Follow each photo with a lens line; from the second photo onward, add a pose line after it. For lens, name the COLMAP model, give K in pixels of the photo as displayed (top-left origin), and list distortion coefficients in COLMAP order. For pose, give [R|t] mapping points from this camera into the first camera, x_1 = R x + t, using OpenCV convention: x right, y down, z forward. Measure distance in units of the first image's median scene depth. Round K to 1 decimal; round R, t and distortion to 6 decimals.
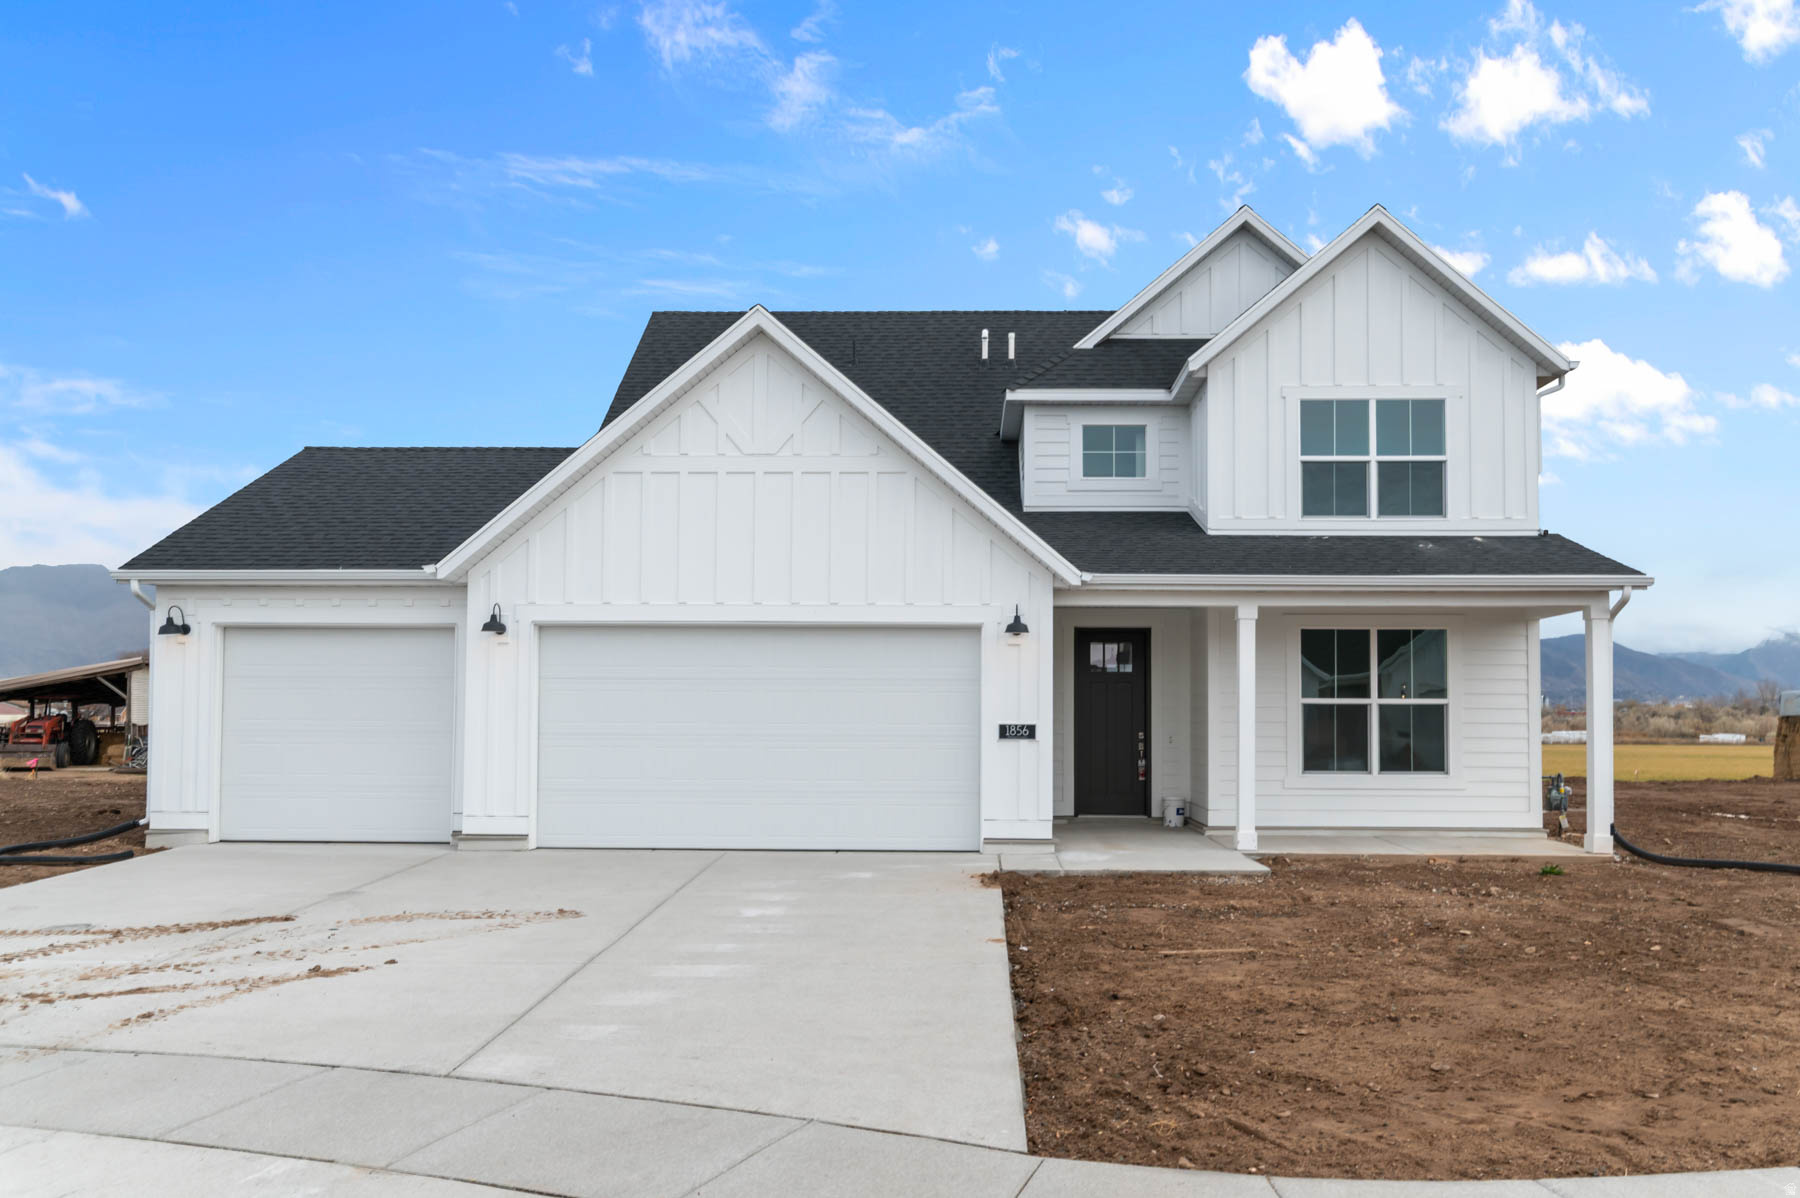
lens RADIAL K [[1499.3, 0, 908.1], [0, 1499.3, 645.8], [0, 0, 1]] dist [-0.080598, 0.001681]
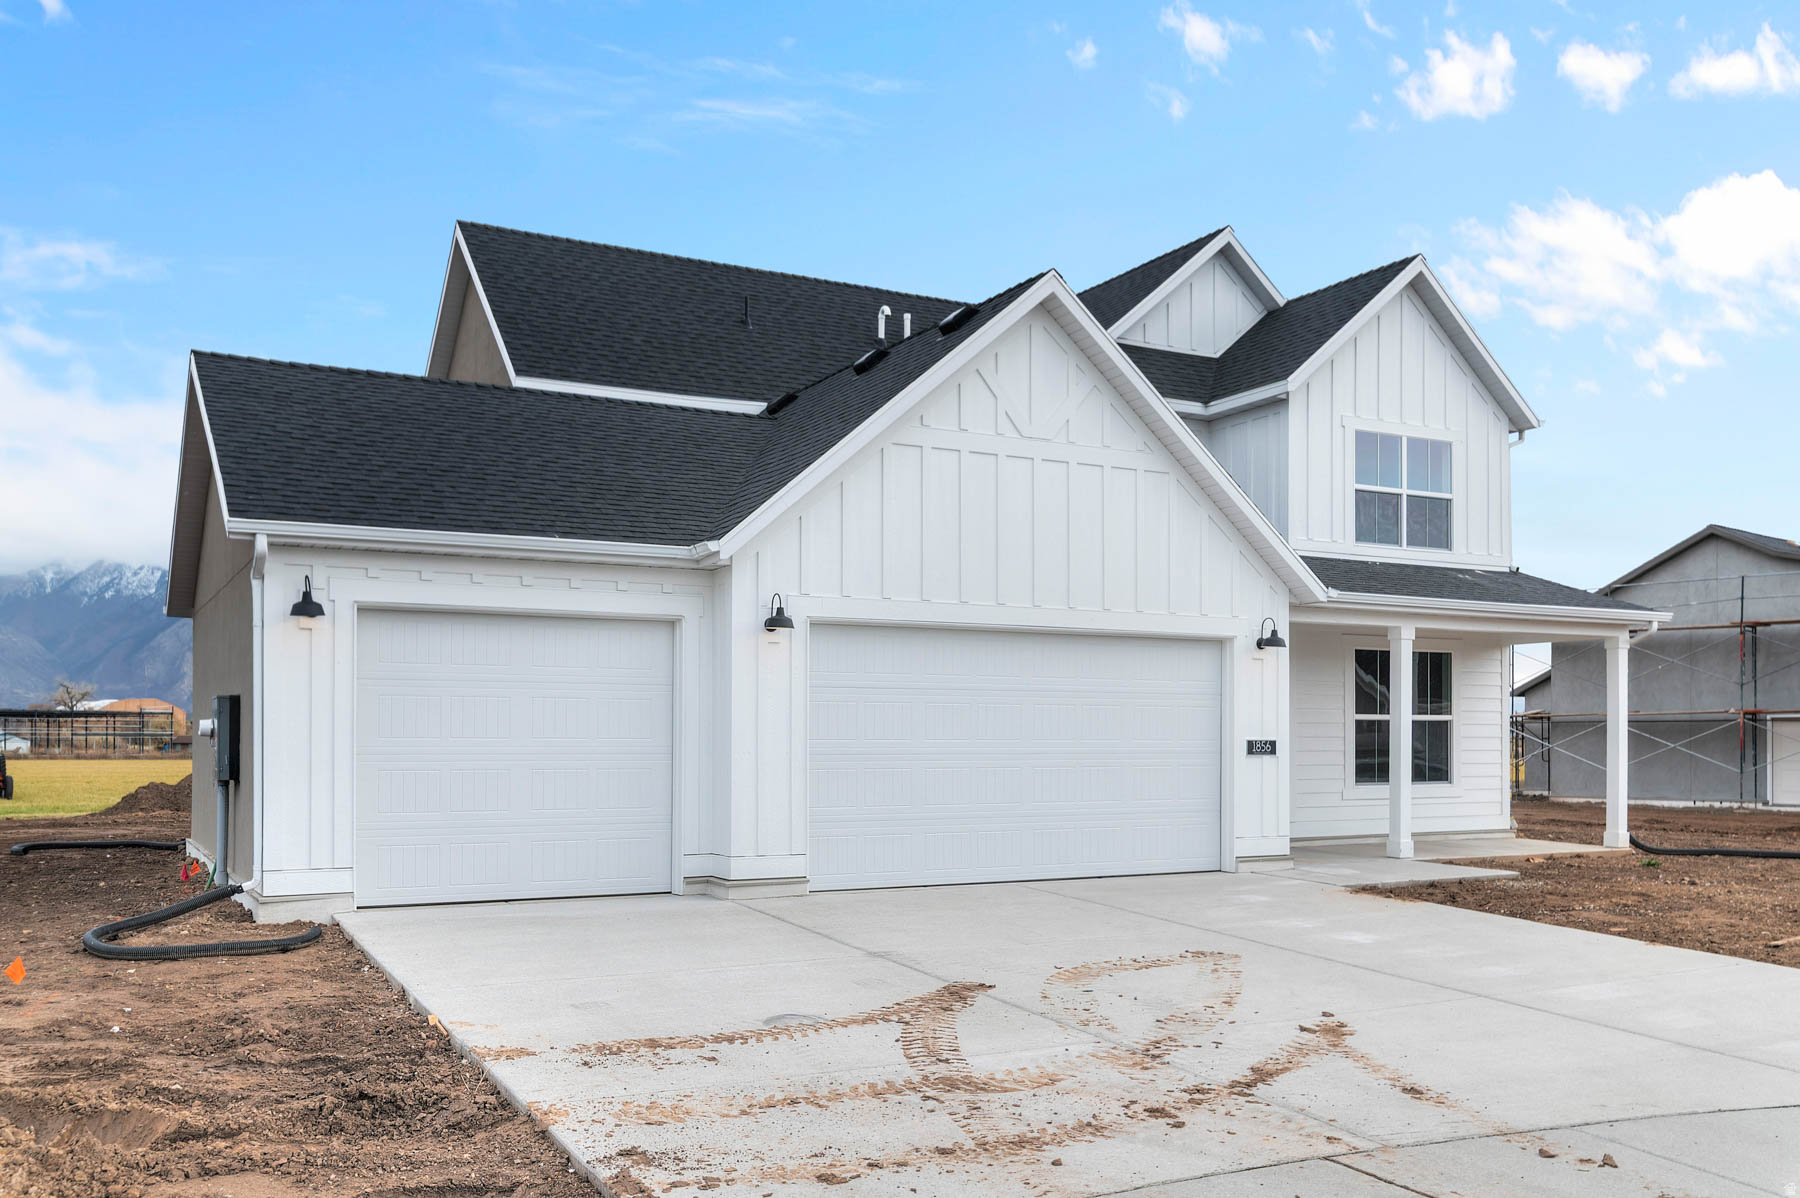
lens RADIAL K [[1615.0, 0, 901.2], [0, 1615.0, 727.3], [0, 0, 1]] dist [0.003240, -0.453700]
pose [[0.854767, 0.001080, 0.519010, -0.603263], [-0.026134, 0.998819, 0.040961, 0.006022], [-0.518353, -0.048576, 0.853786, 0.191174]]
